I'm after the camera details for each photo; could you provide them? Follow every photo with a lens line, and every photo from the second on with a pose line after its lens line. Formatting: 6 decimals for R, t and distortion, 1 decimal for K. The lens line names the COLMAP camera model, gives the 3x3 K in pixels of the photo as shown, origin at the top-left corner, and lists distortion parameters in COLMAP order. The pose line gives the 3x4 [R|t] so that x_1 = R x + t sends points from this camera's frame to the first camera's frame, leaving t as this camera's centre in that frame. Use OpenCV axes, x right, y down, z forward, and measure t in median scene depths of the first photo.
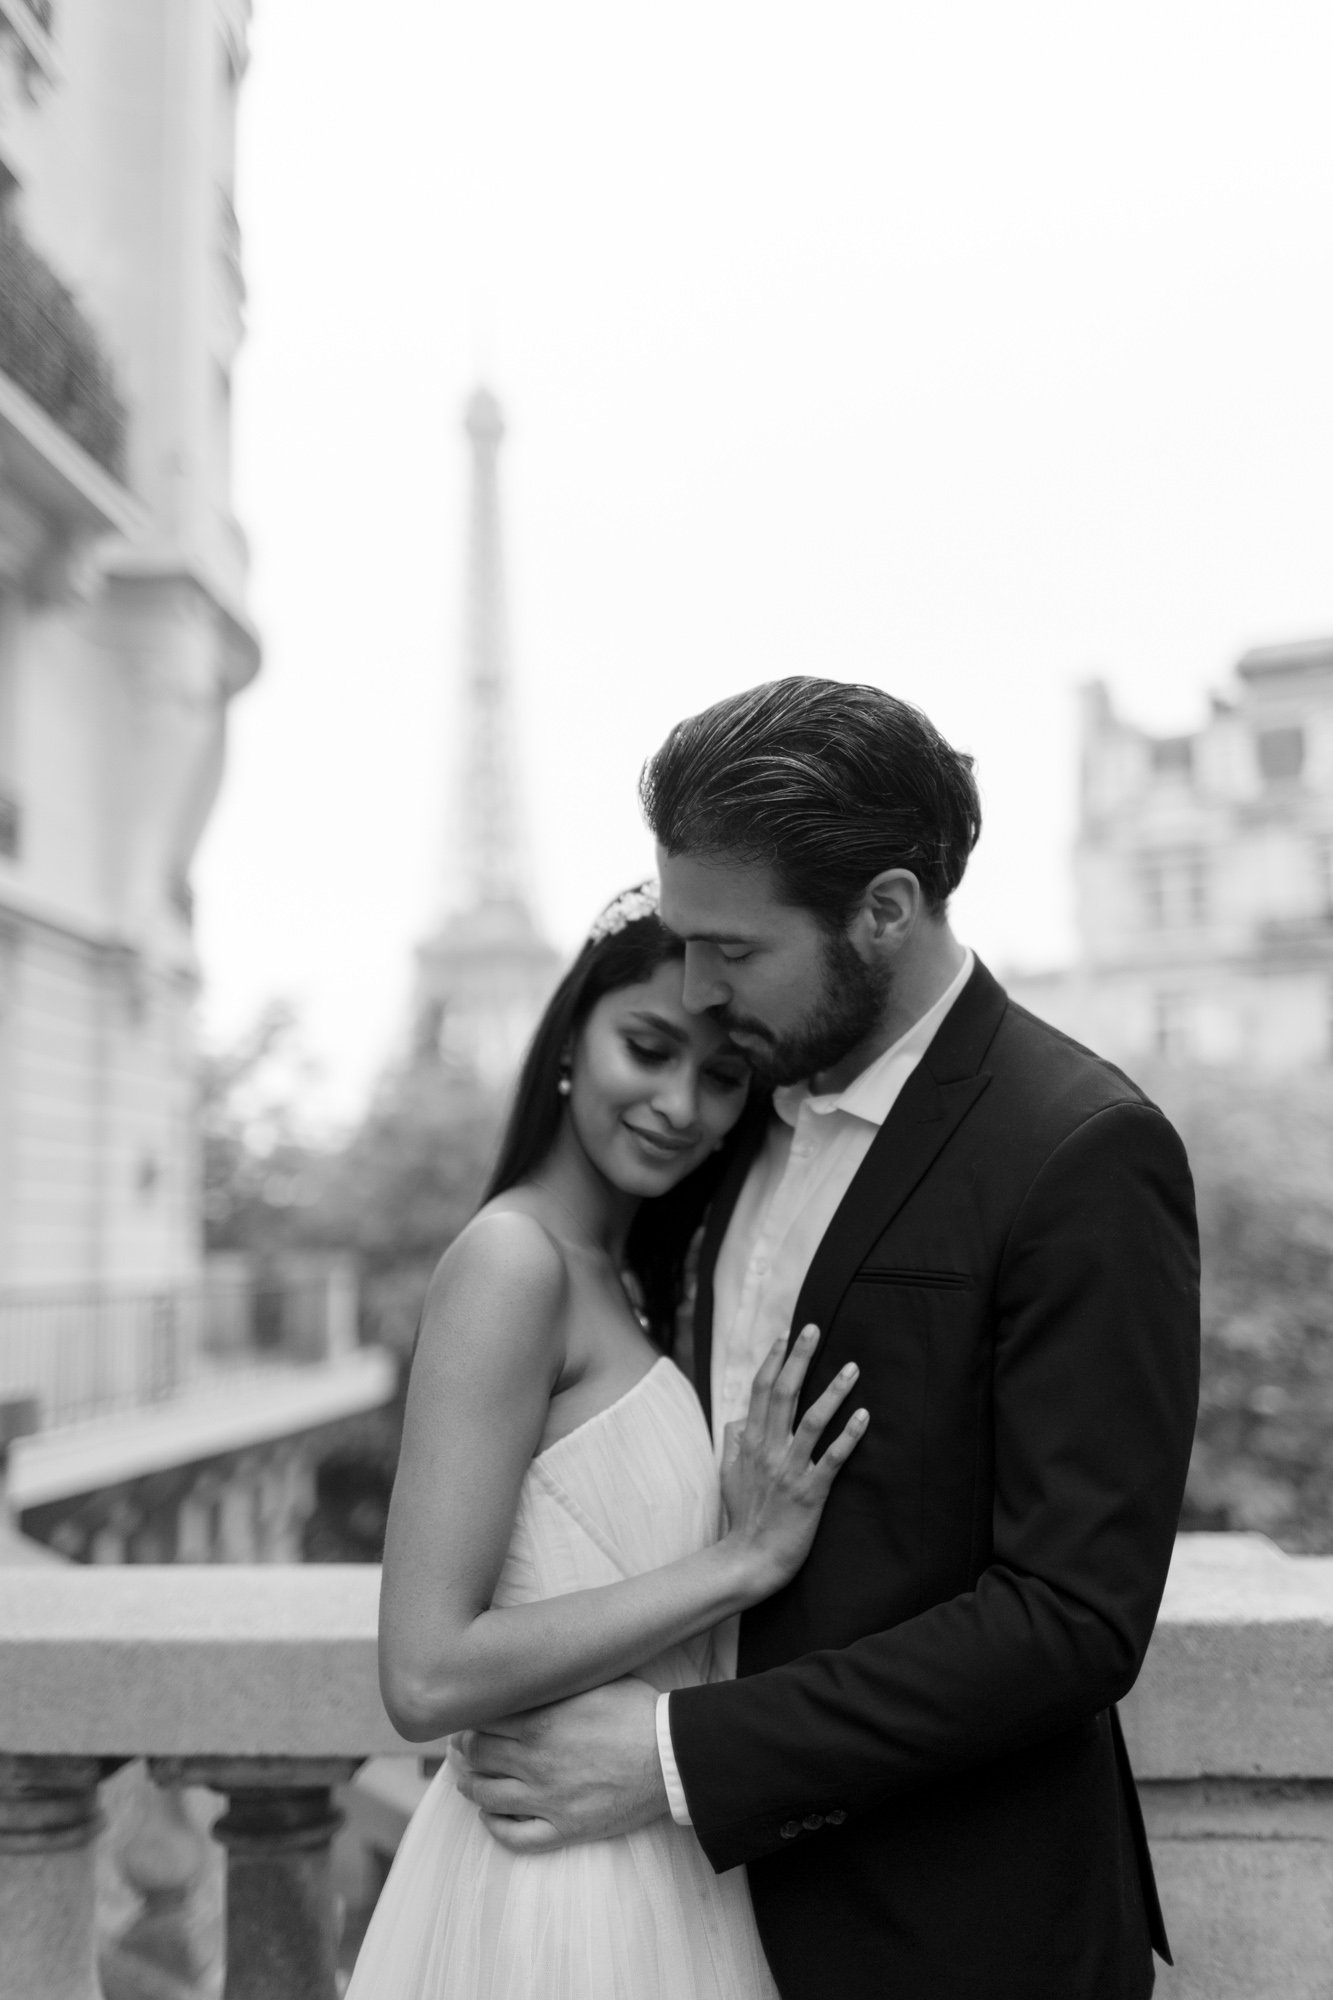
lens RADIAL K [[1988.3, 0, 665.8], [0, 1988.3, 1004.8], [0, 0, 1]] dist [-0.001108, -0.005477]
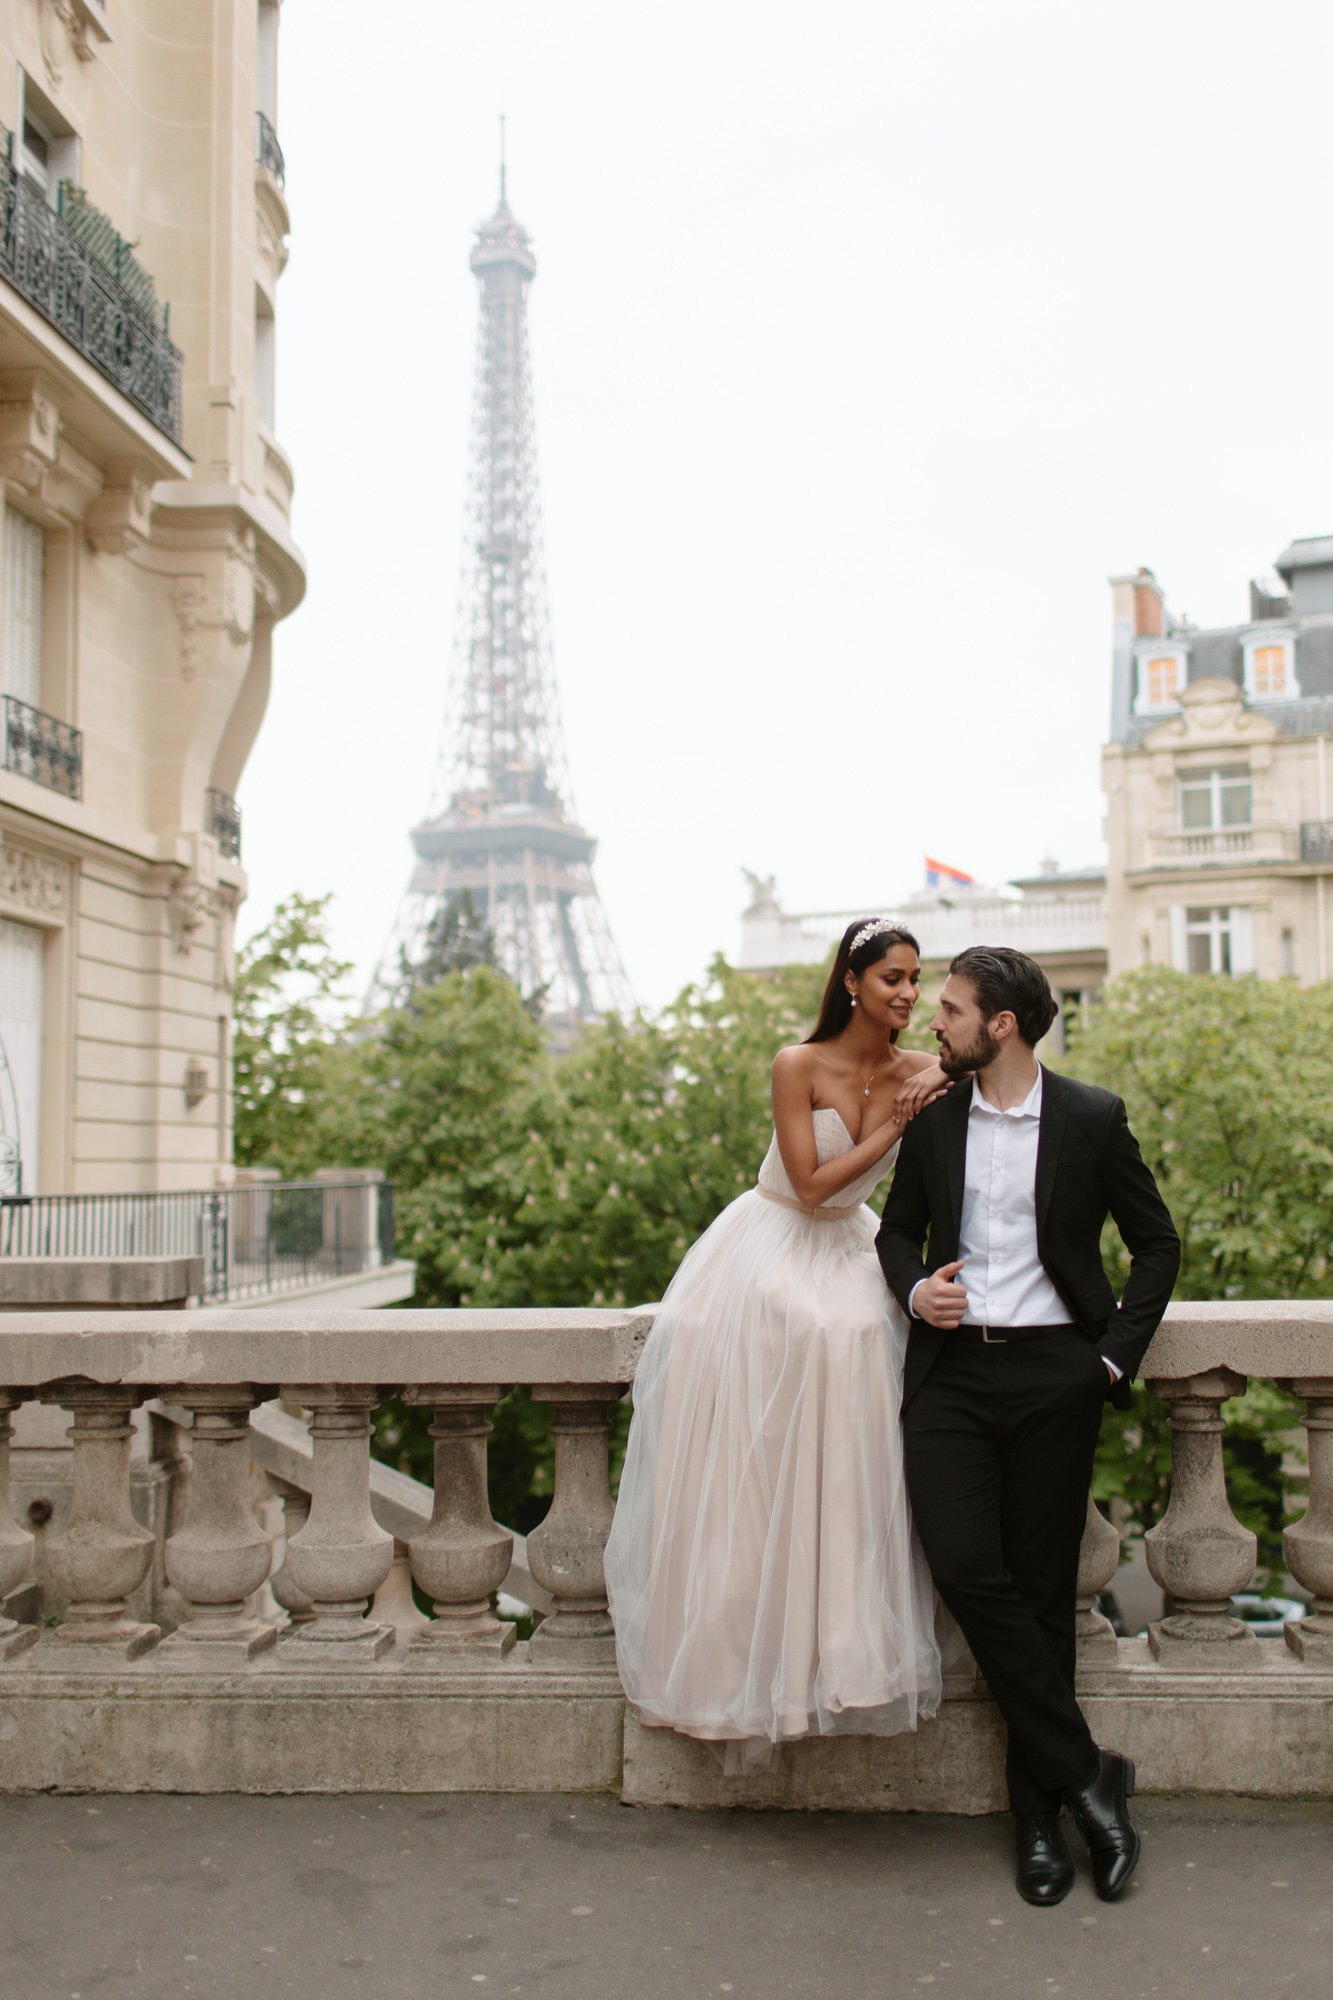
lens RADIAL K [[2154.8, 0, 753.5], [0, 2154.8, 990.7], [0, 0, 1]] dist [0.004105, -0.013115]
pose [[0.999653, 0.008346, 0.024974, 0.006124], [-0.009422, 0.999018, 0.043292, -0.017119], [-0.024588, -0.043512, 0.998750, -0.148427]]
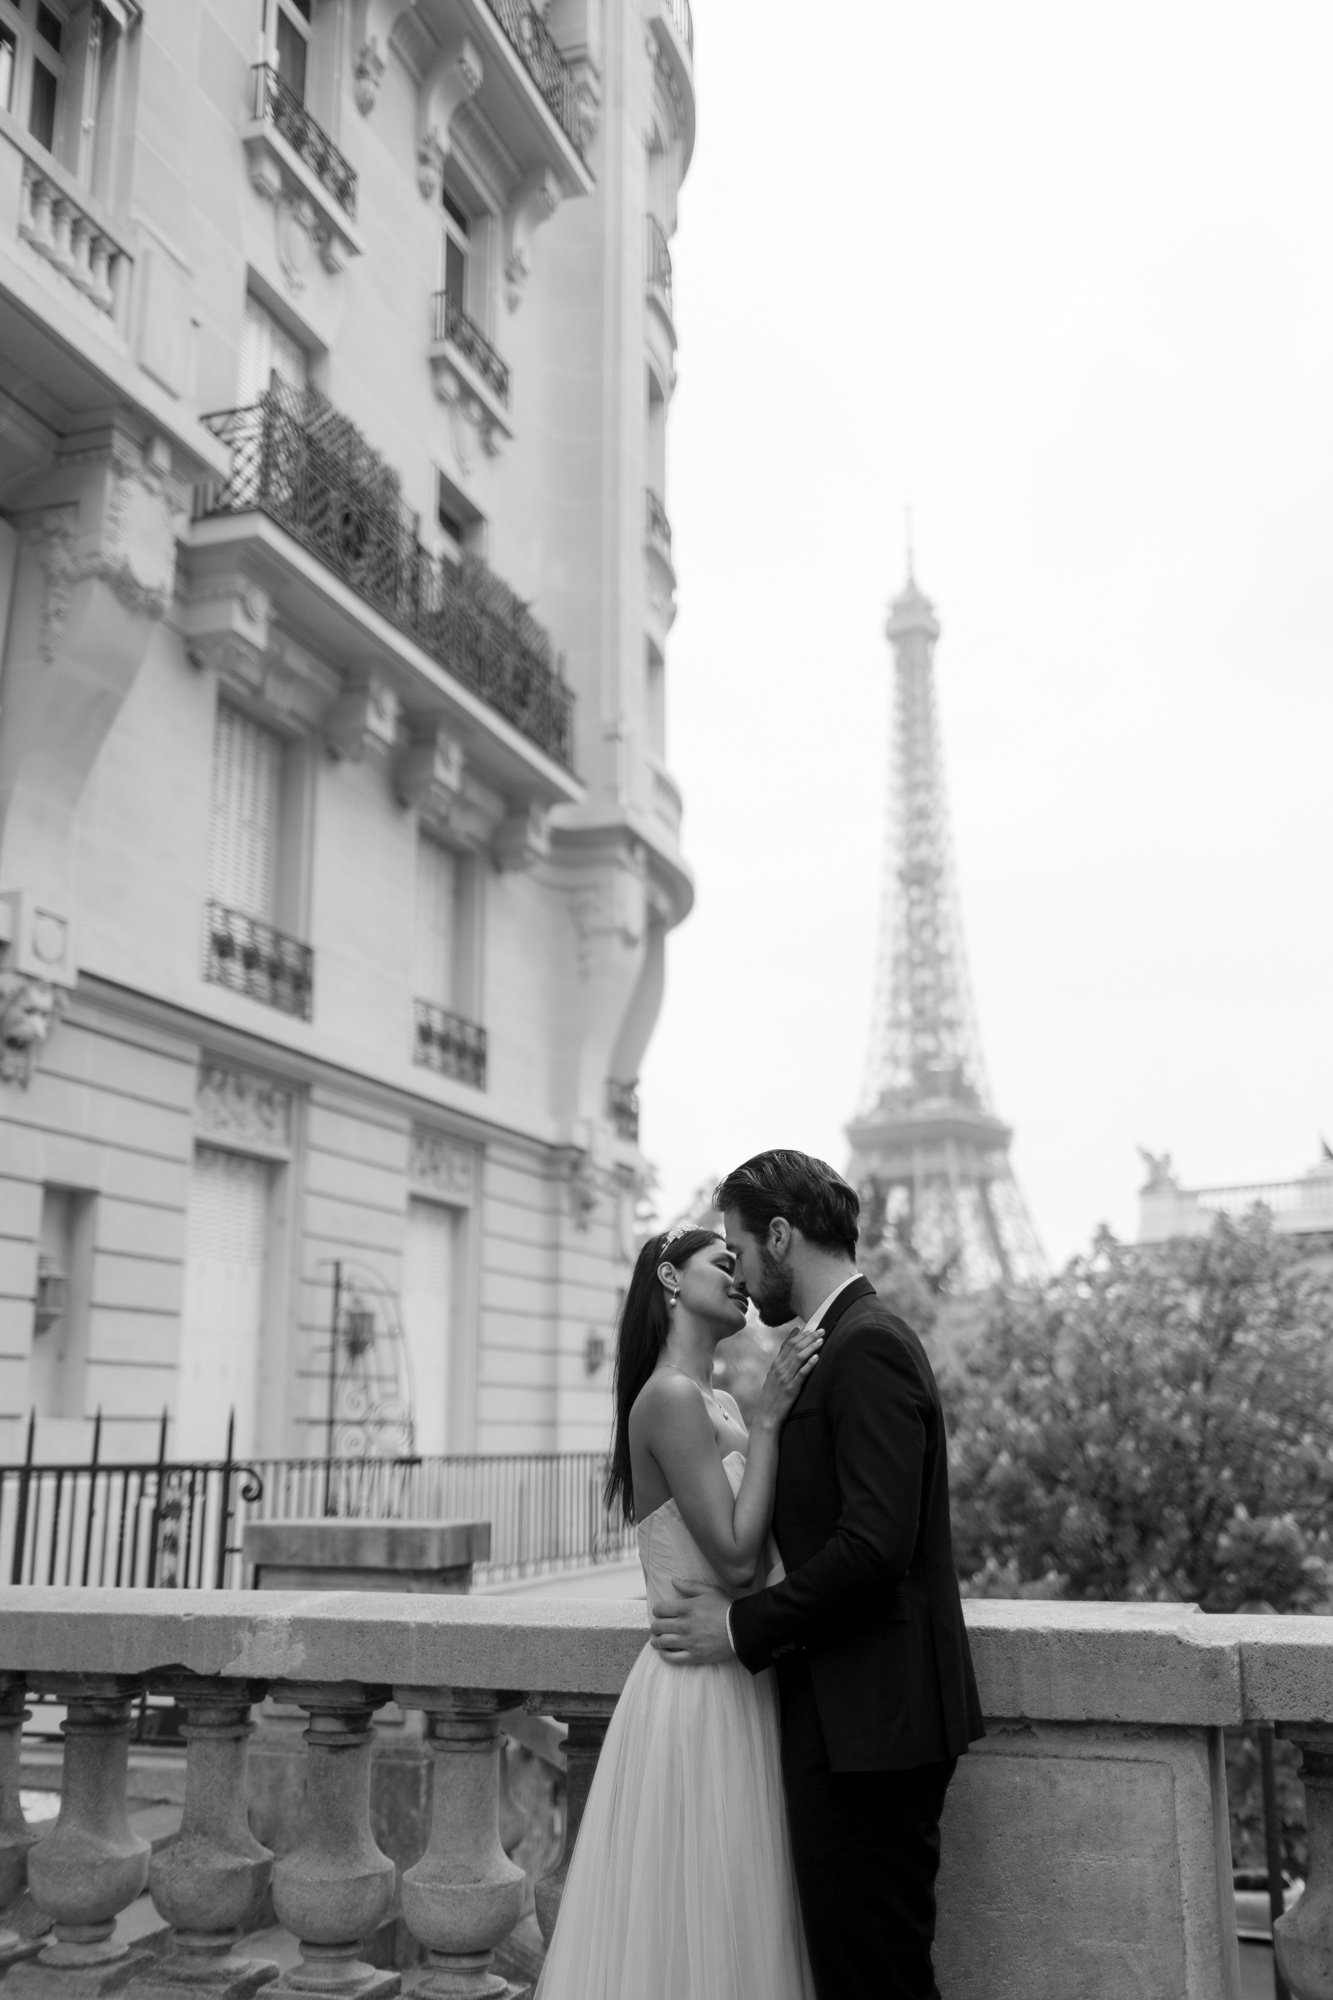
lens RADIAL K [[1937.8, 0, 662.8], [0, 1937.8, 1002.5], [0, 0, 1]] dist [0.011235, -0.005912]
pose [[0.974103, -0.033314, -0.223636, 0.032202], [0.012468, 0.995495, -0.093989, -0.009331], [0.225760, 0.088767, 0.970130, -0.085139]]
